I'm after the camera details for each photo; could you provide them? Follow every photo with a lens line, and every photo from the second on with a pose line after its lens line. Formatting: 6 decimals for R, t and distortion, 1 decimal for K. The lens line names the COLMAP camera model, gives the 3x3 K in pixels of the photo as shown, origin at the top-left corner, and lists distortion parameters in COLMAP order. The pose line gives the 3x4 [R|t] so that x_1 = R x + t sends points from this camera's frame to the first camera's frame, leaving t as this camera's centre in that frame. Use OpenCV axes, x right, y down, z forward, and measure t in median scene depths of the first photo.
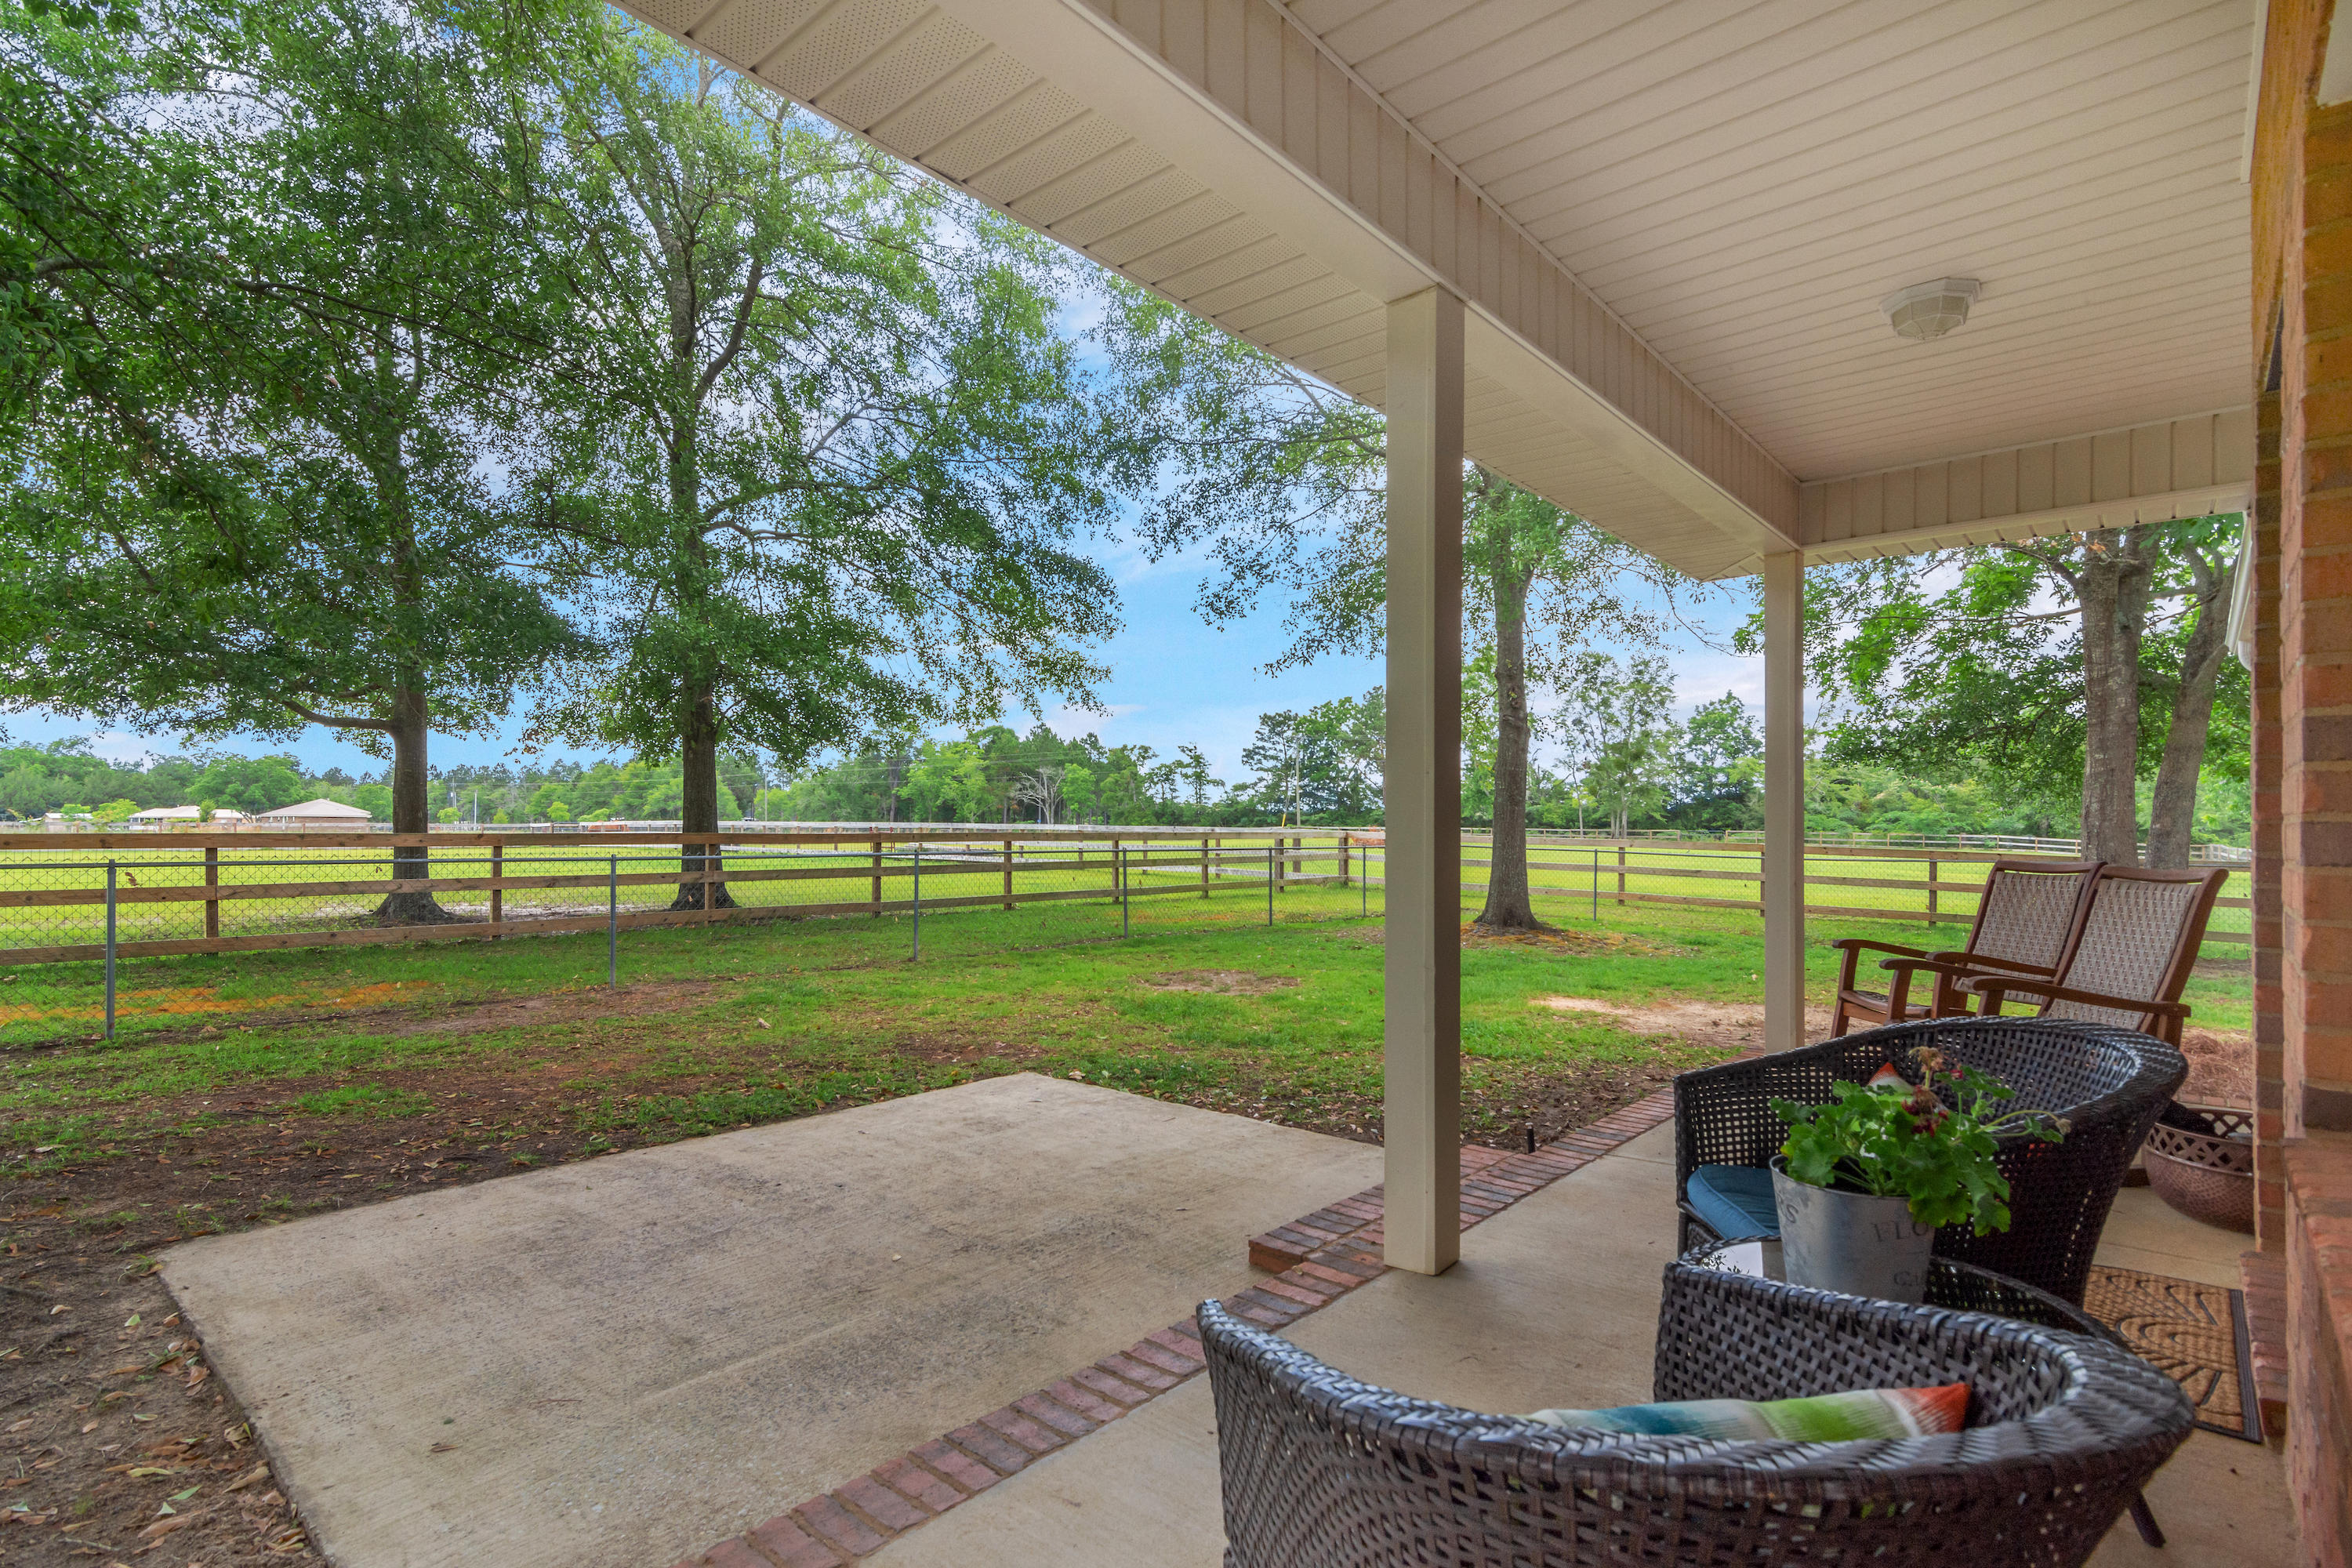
lens RADIAL K [[1142.8, 0, 1170.4], [0, 1142.8, 829.8], [0, 0, 1]] dist [-0.000366, 0.001536]
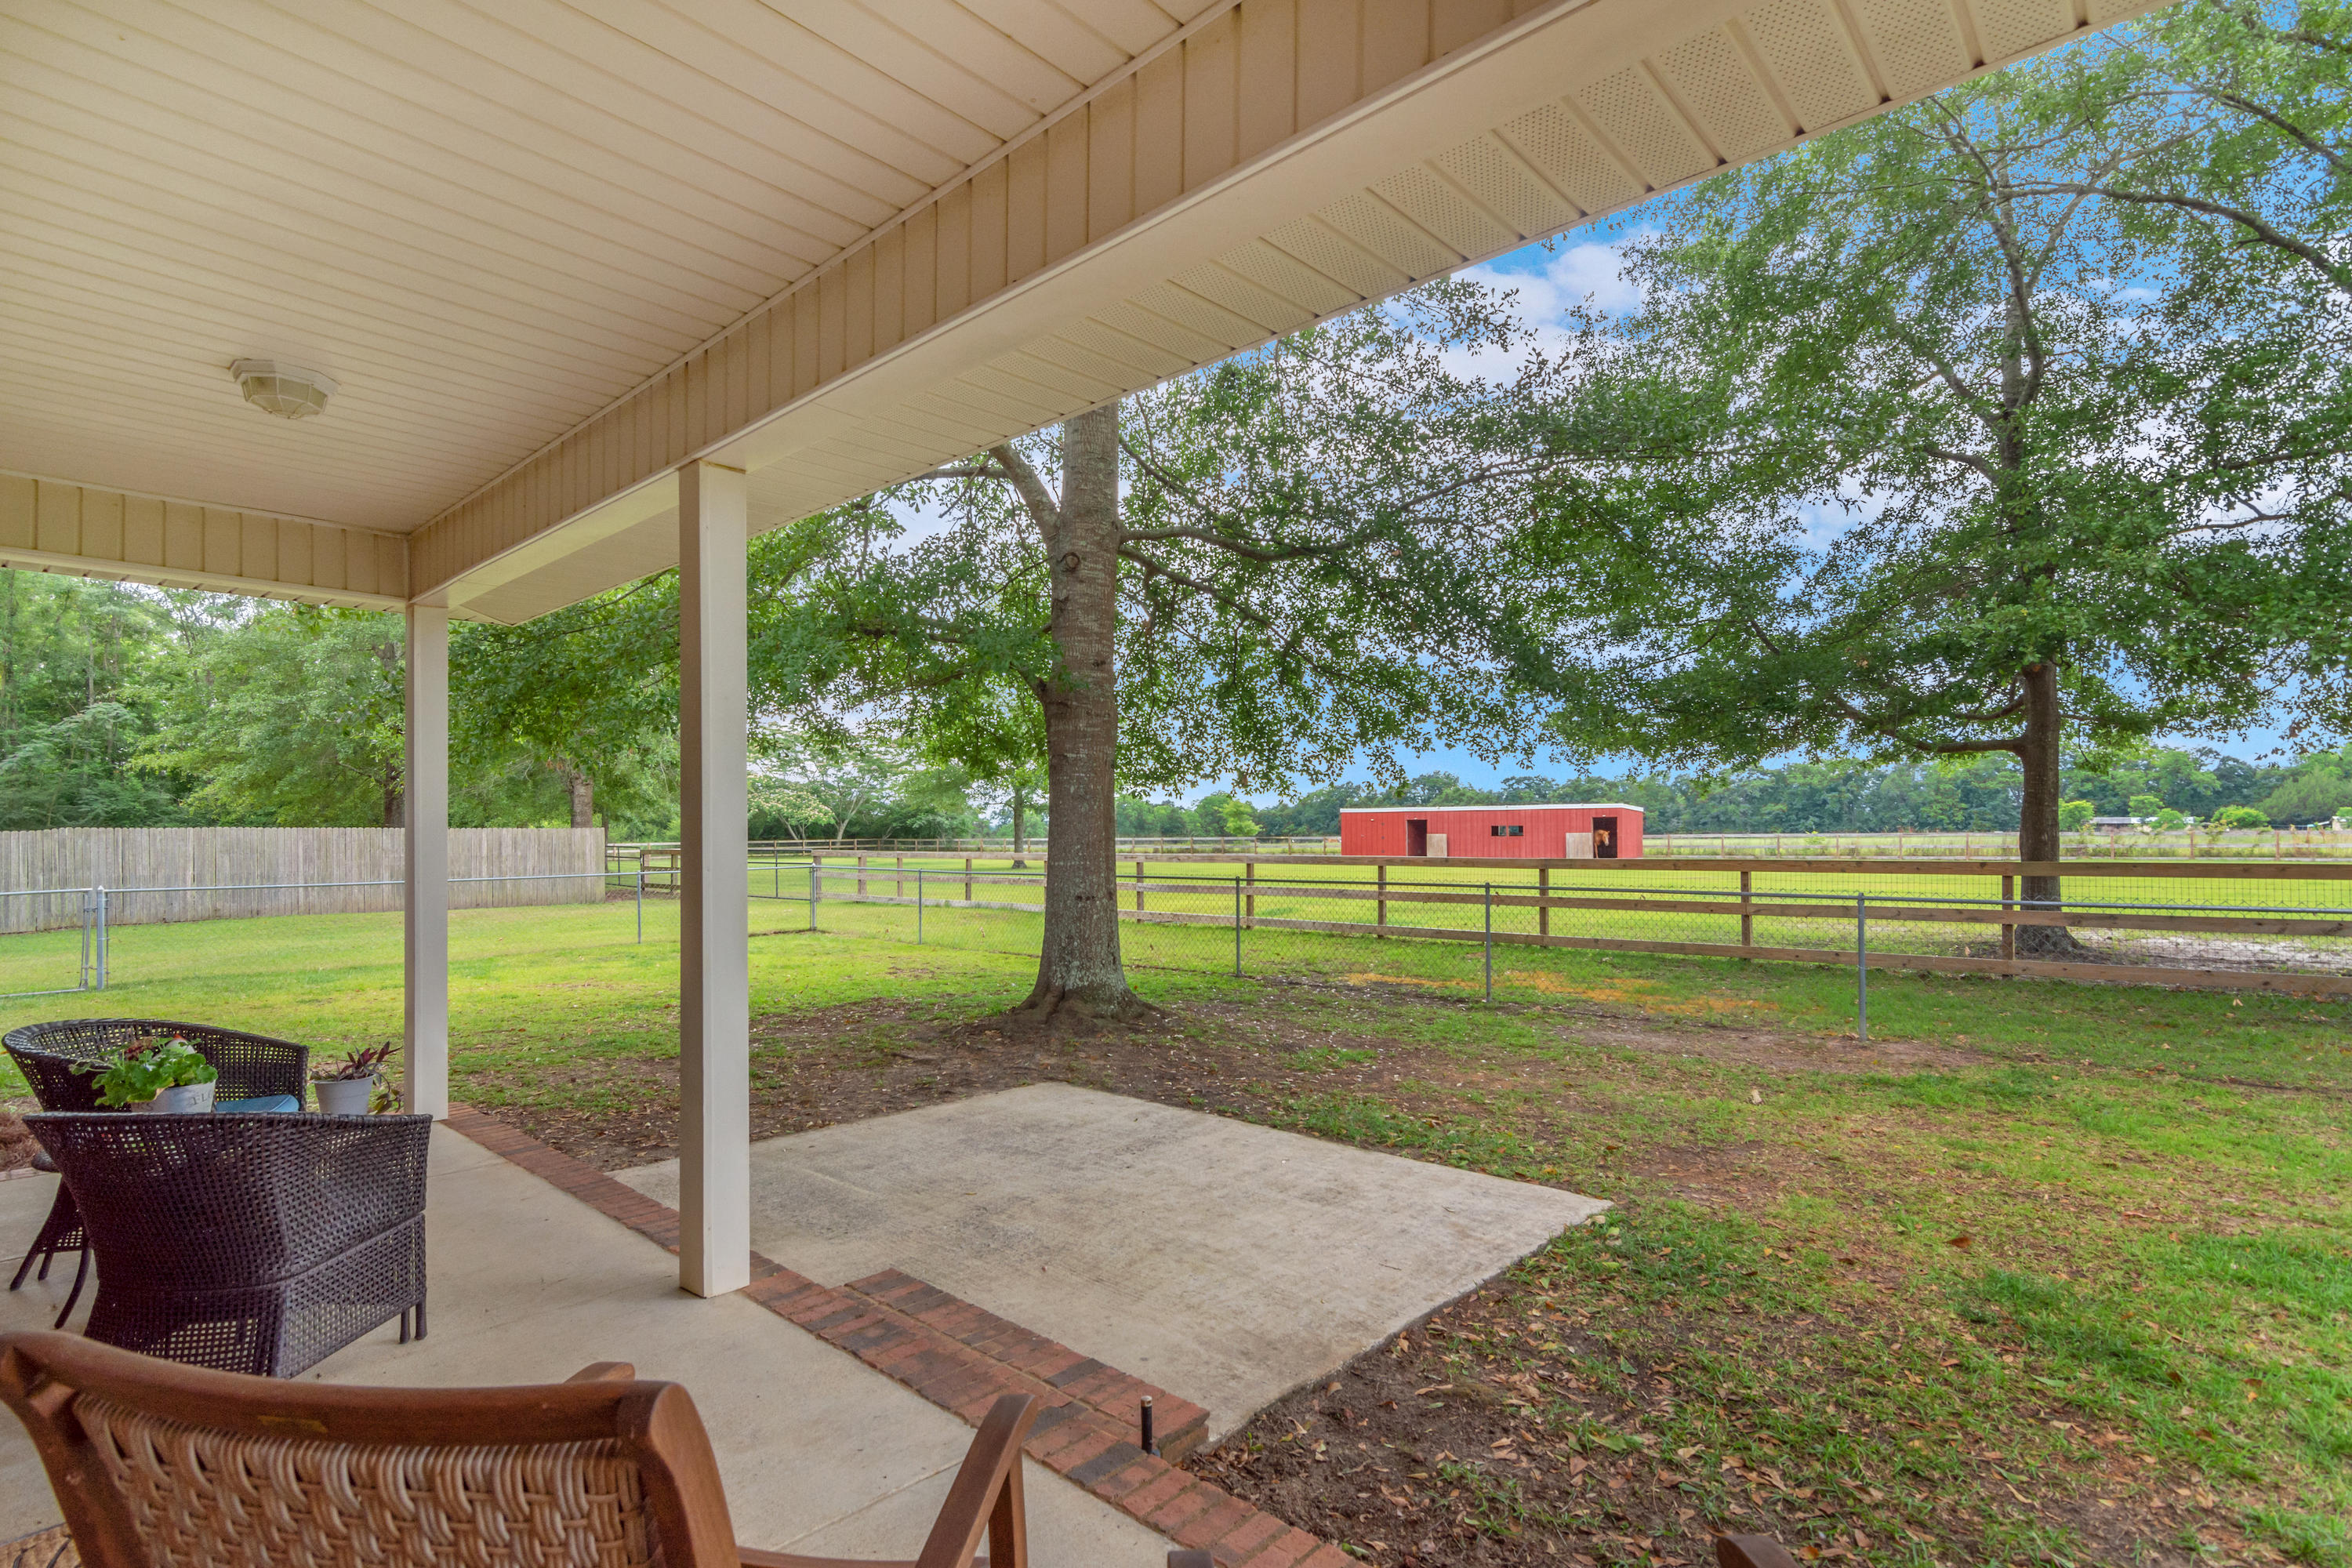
lens RADIAL K [[1142.8, 0, 1170.4], [0, 1142.8, 829.8], [0, 0, 1]] dist [-0.000366, 0.001536]
pose [[-0.026441, -0.010024, -0.999600, 0.386145], [0.007669, 0.999918, -0.010230, -0.021214], [0.999621, -0.007937, -0.026362, 0.418105]]
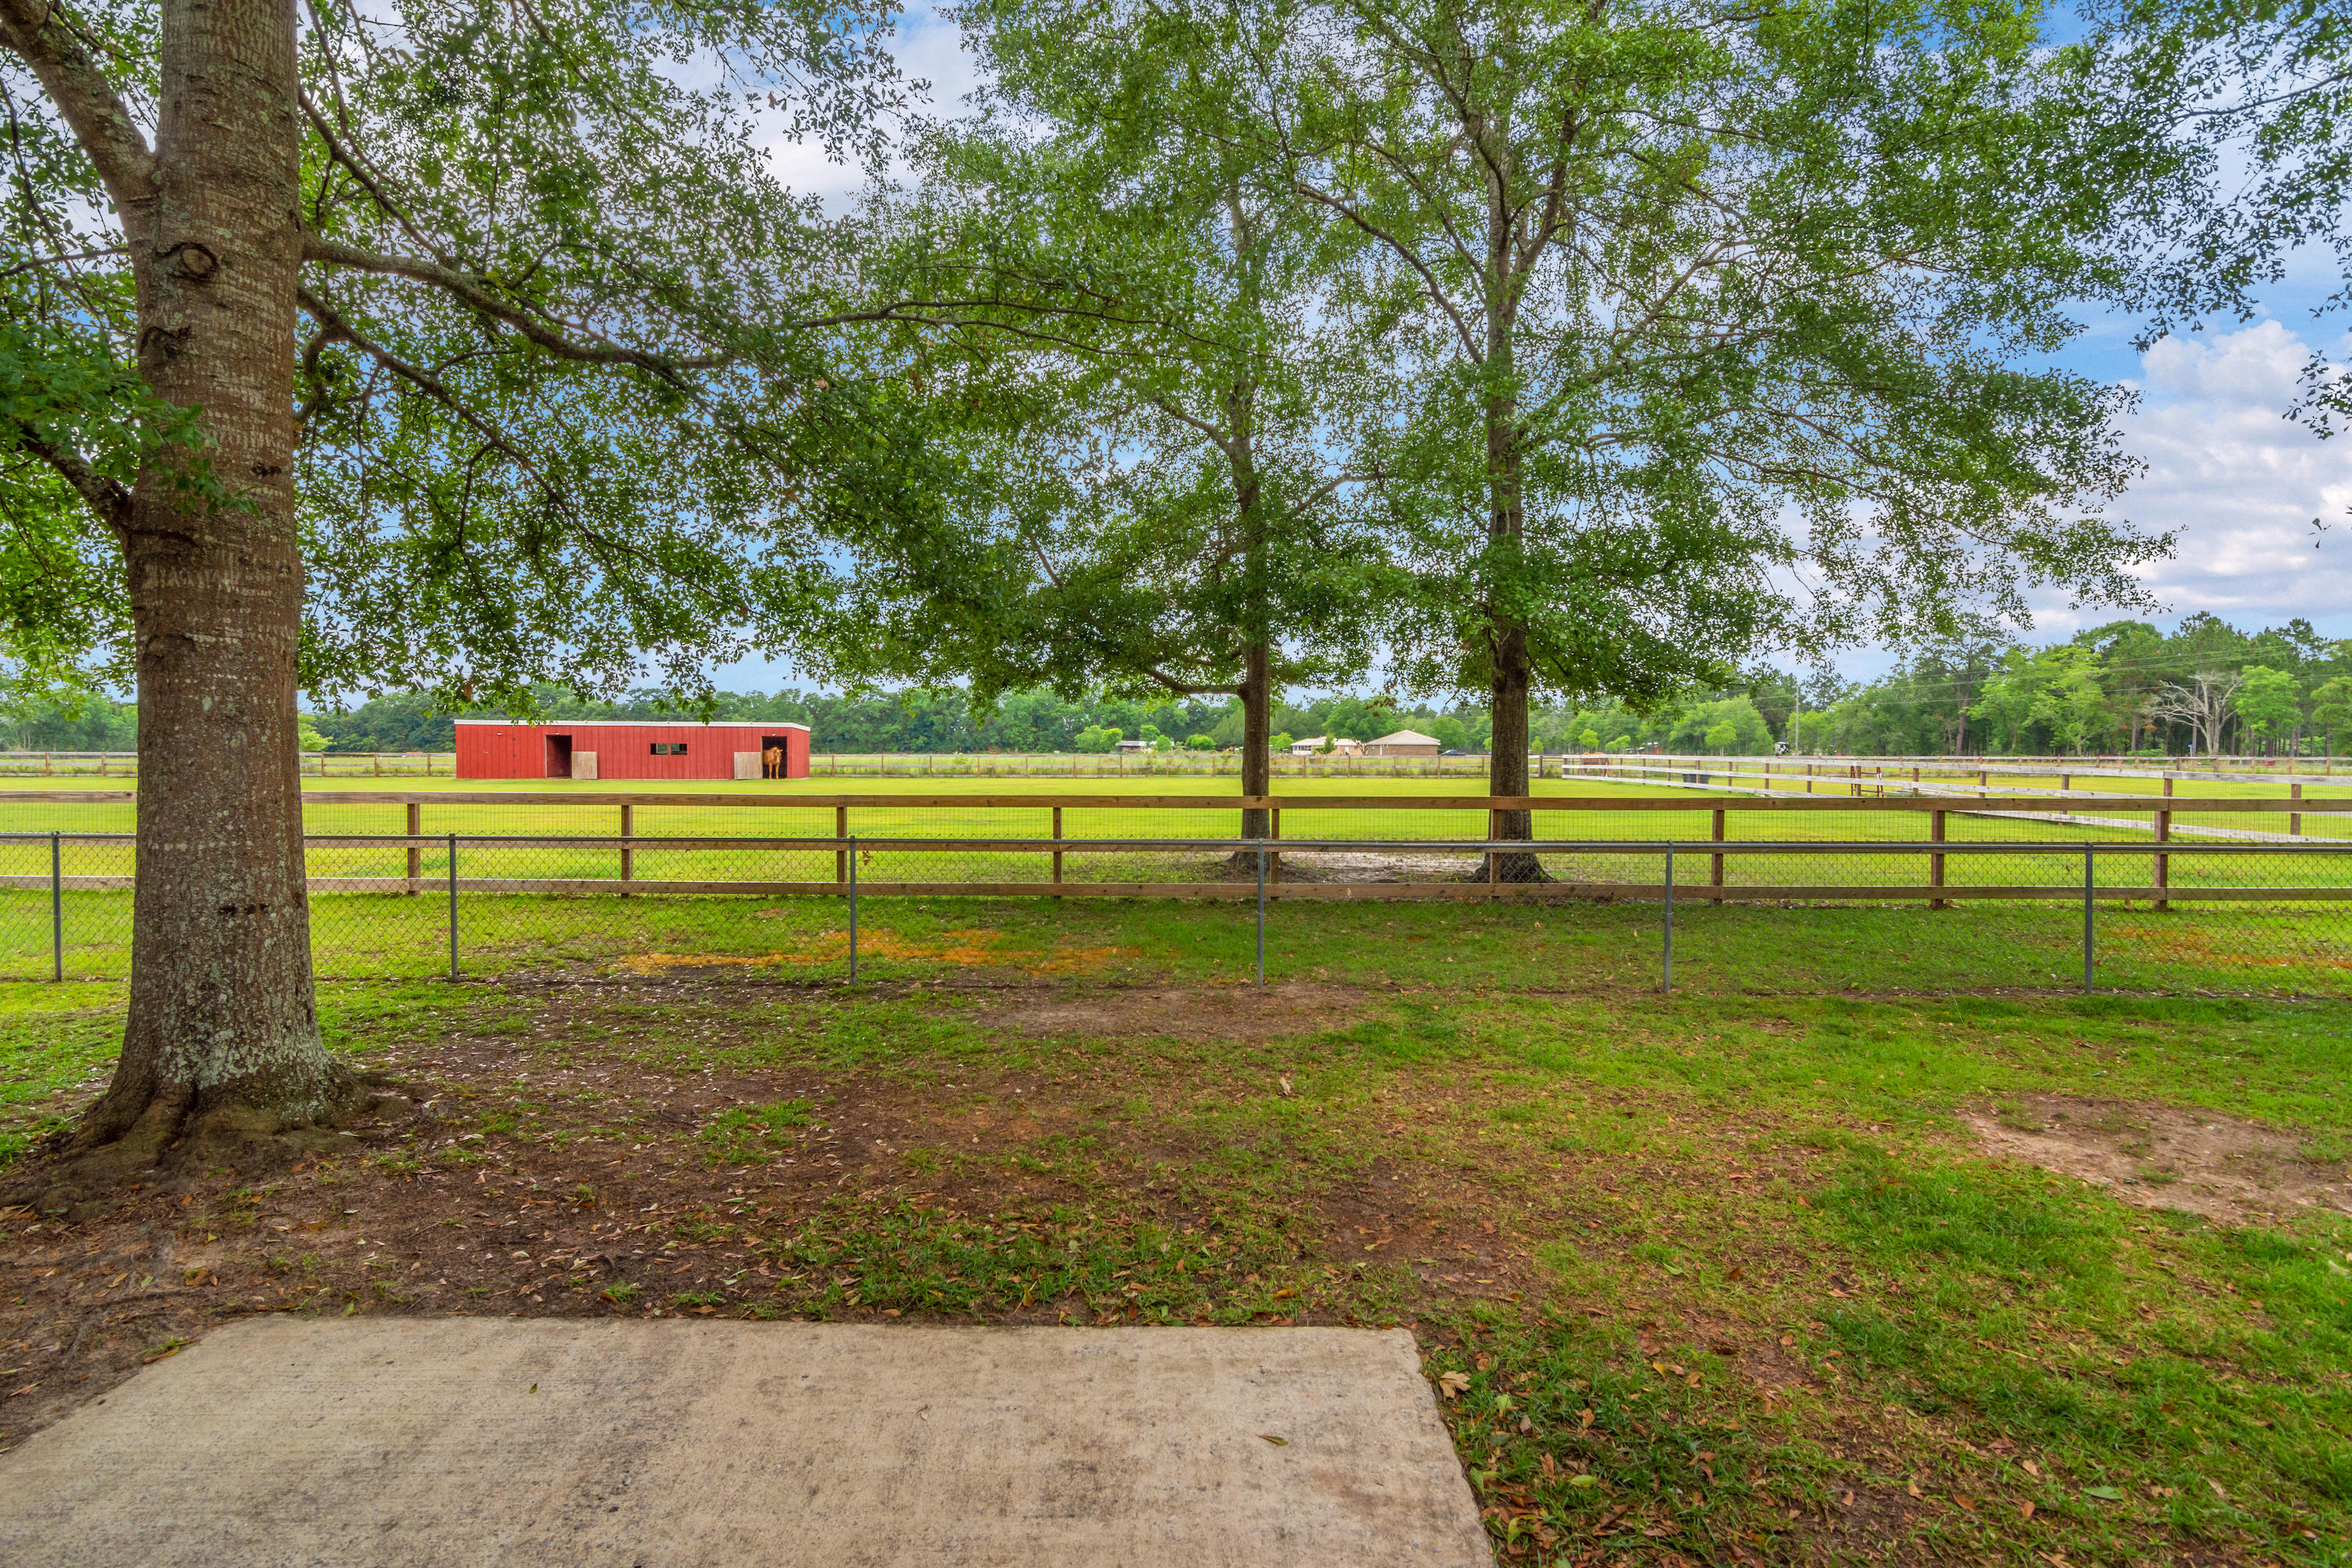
lens RADIAL K [[1129.9, 0, 1167.4], [0, 1129.9, 784.6], [0, 0, 1]] dist [0.000608, 0.000682]
pose [[0.651152, 0.021637, -0.758639, 0.123078], [-0.000574, 0.999607, 0.028017, -0.040804], [0.758947, -0.017808, 0.650909, 0.322215]]
